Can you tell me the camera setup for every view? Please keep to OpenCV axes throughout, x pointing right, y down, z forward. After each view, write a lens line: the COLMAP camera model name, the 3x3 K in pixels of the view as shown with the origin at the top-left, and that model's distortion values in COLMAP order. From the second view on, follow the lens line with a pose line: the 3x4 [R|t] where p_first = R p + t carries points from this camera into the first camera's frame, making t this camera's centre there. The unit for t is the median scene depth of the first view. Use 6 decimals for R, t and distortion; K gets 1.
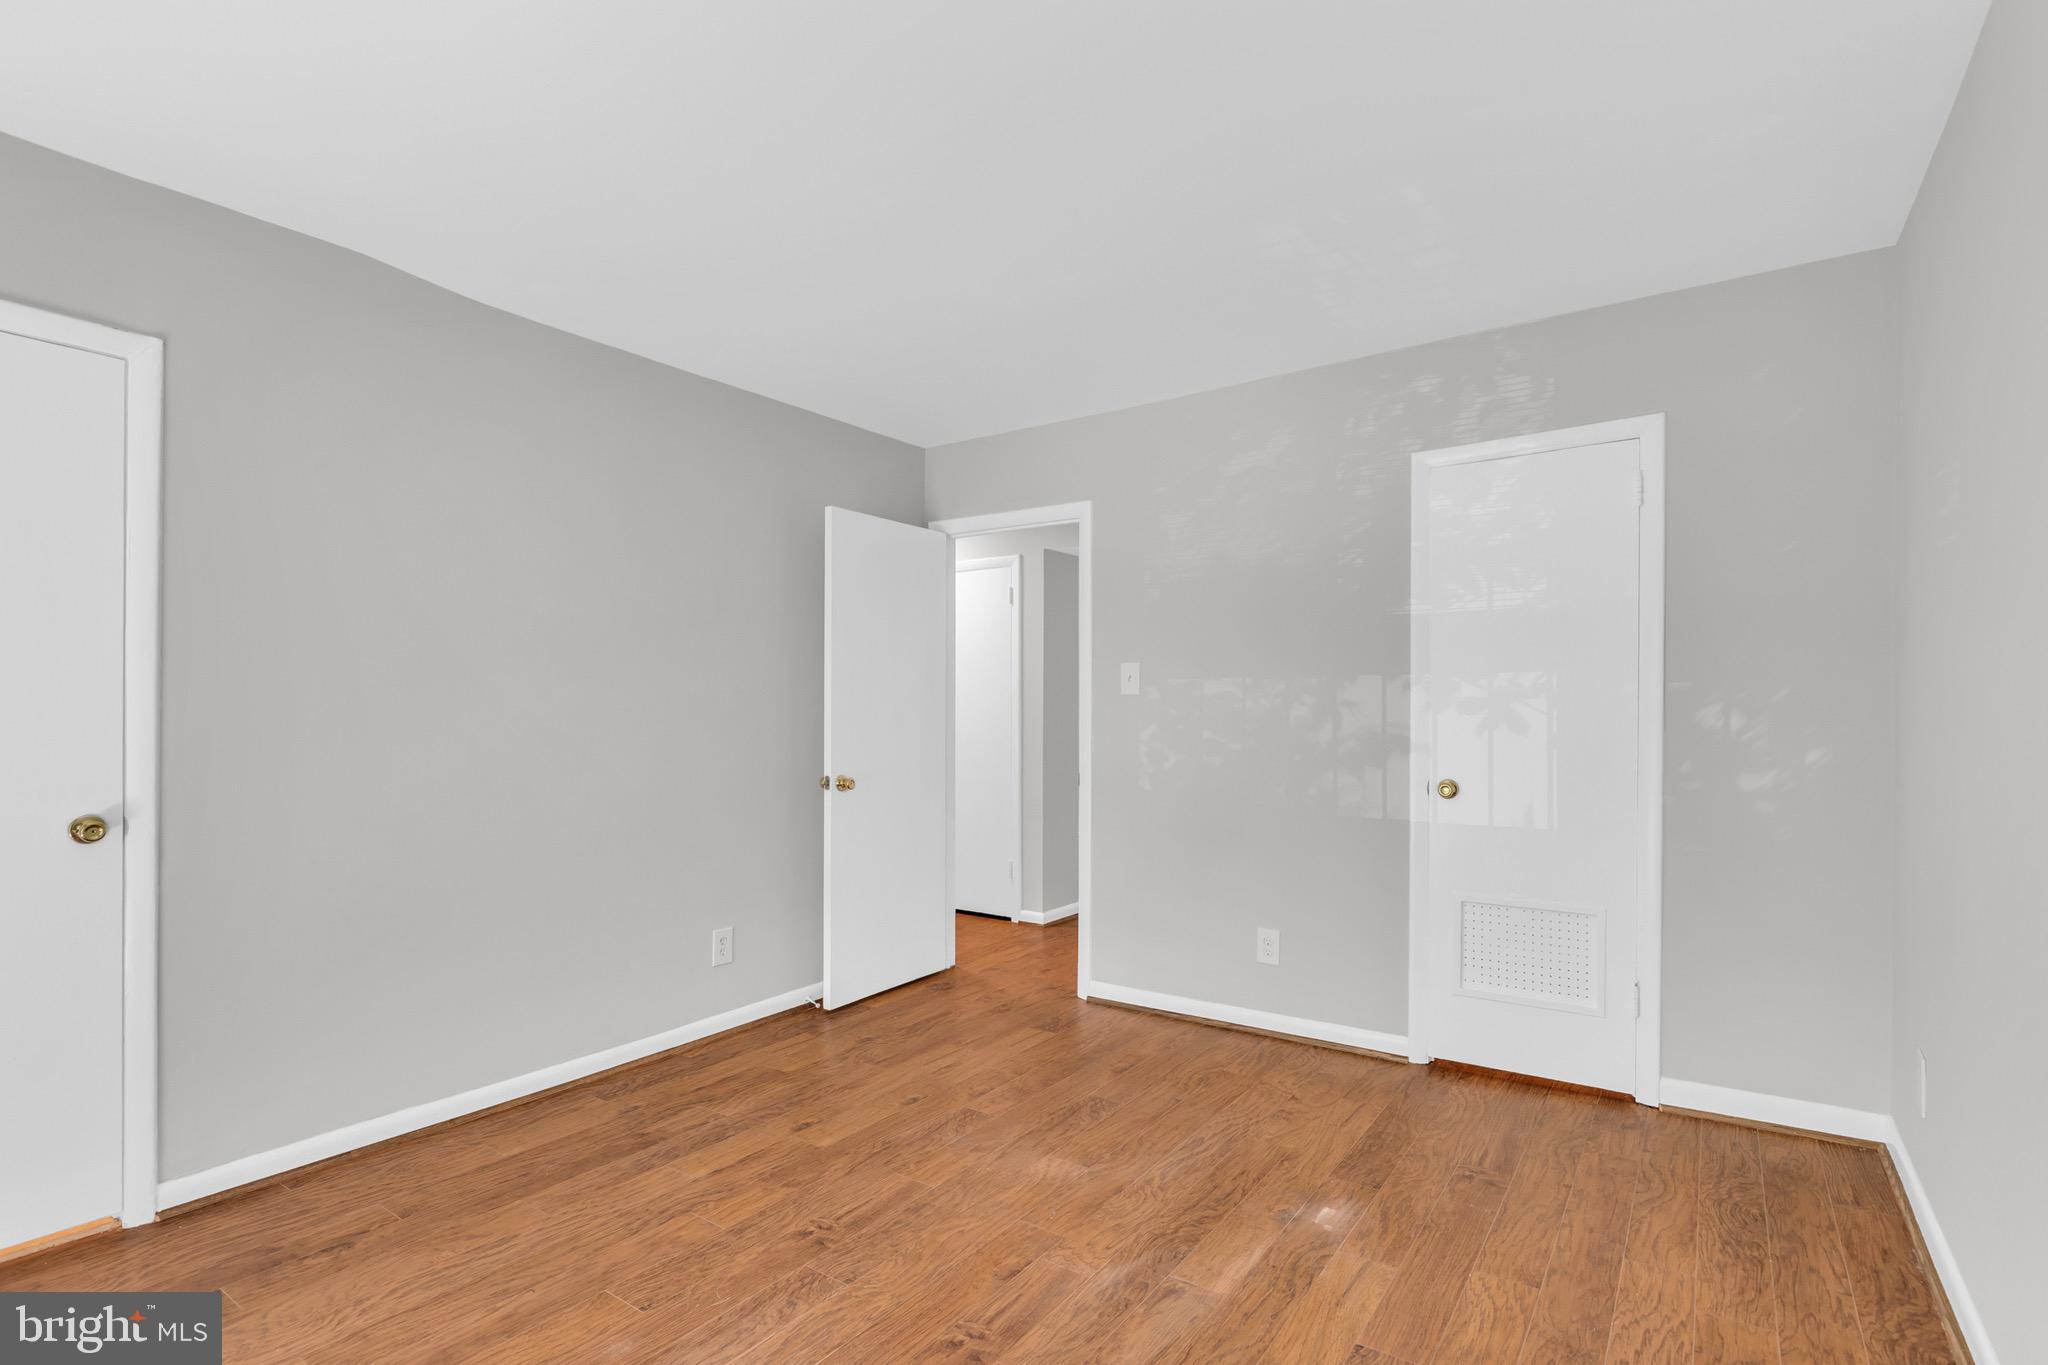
lens RADIAL K [[1010.1, 0, 1024.5], [0, 1010.1, 695.3], [0, 0, 1]] dist [0.004641, 0.000229]
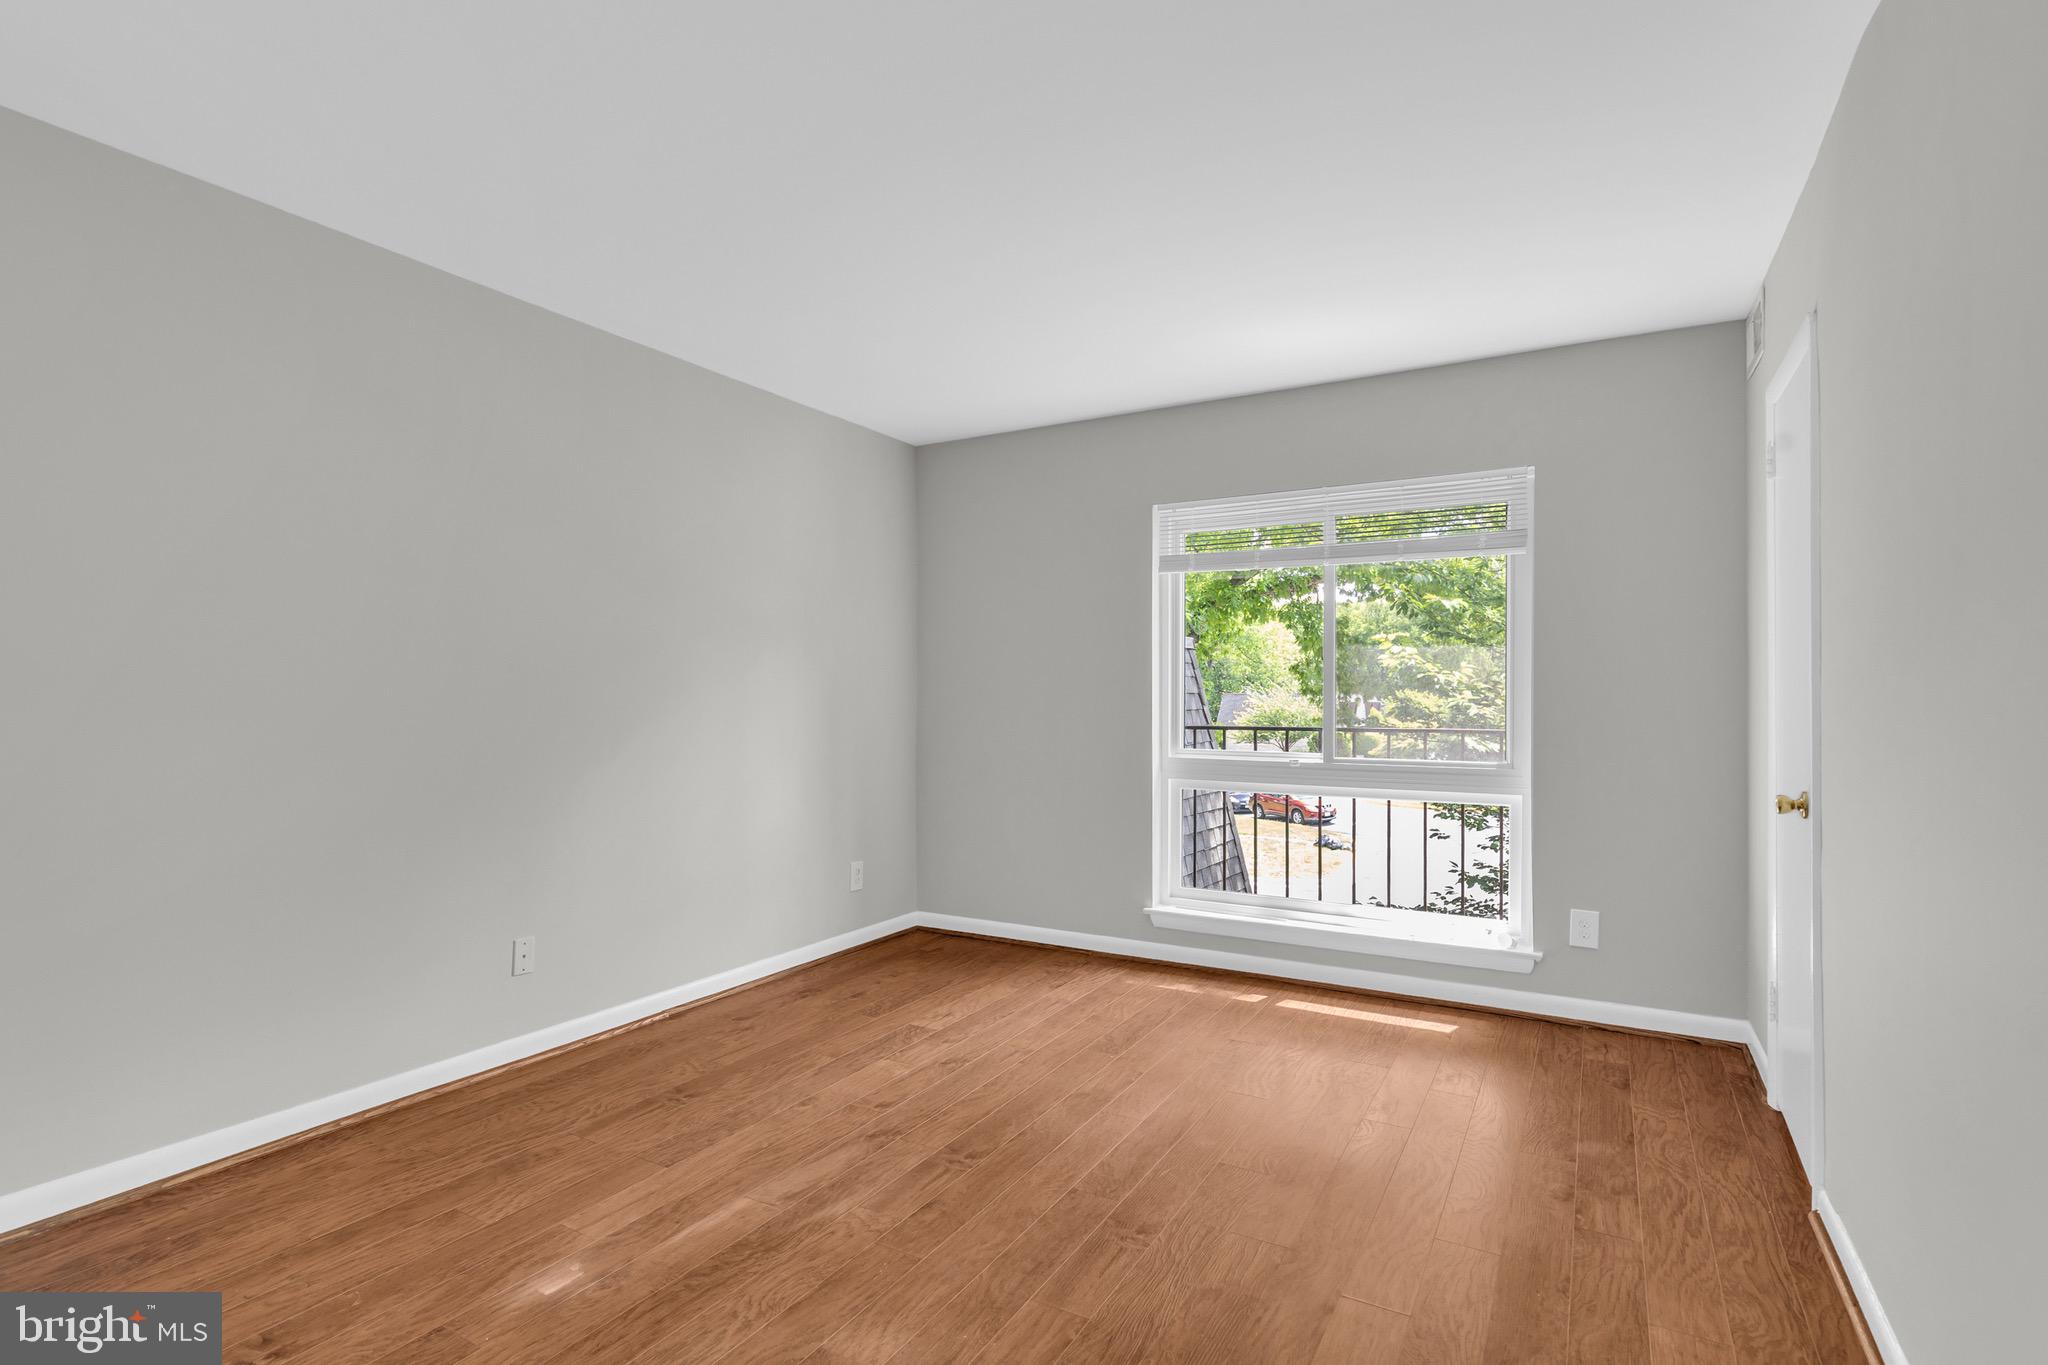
lens RADIAL K [[1010.1, 0, 1009.9], [0, 1010.1, 680.6], [0, 0, 1]] dist [0.004641, 0.000229]
pose [[-0.997272, -0.002083, -0.073785, -0.017145], [0.000017, 0.999595, -0.028445, 0.035422], [0.073814, -0.028369, -0.996868, 2.059591]]
